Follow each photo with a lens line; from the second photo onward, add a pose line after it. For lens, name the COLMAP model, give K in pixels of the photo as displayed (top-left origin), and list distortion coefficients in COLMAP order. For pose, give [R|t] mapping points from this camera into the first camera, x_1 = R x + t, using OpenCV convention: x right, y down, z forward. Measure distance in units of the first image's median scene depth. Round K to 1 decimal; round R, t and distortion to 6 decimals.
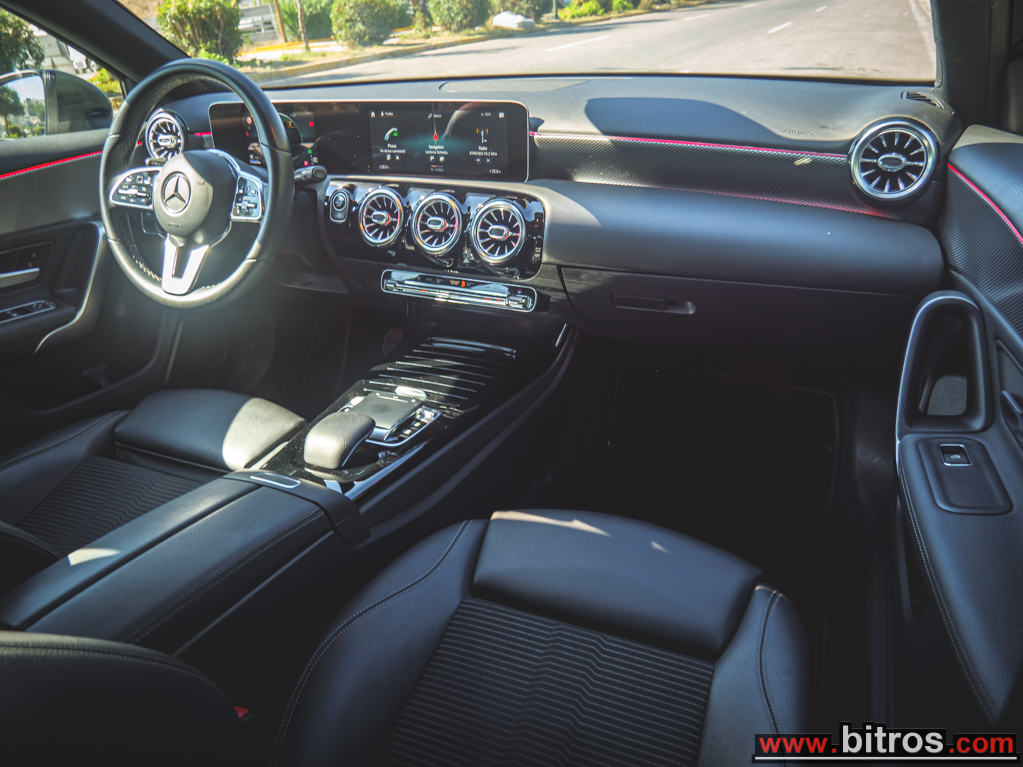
lens RADIAL K [[738.3, 0, 511.3], [0, 738.3, 381.2], [0, 0, 1]] dist [-0.049229, 0.019622]
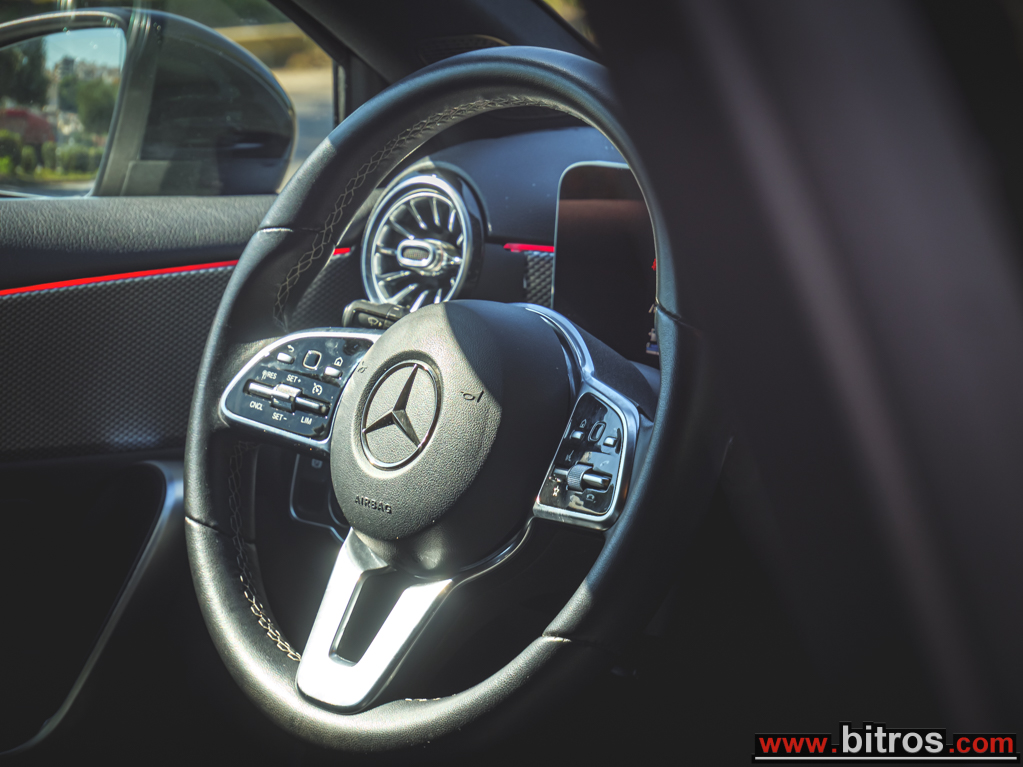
lens RADIAL K [[3498.0, 0, 511.5], [0, 3498.0, 383.5], [0, 0, 1]] dist [-0.032382, 0.000000]
pose [[0.907771, 0.121403, -0.401514, 0.220624], [-0.231096, 0.943580, -0.237176, 0.094122], [0.350067, 0.308089, 0.884610, -0.390237]]
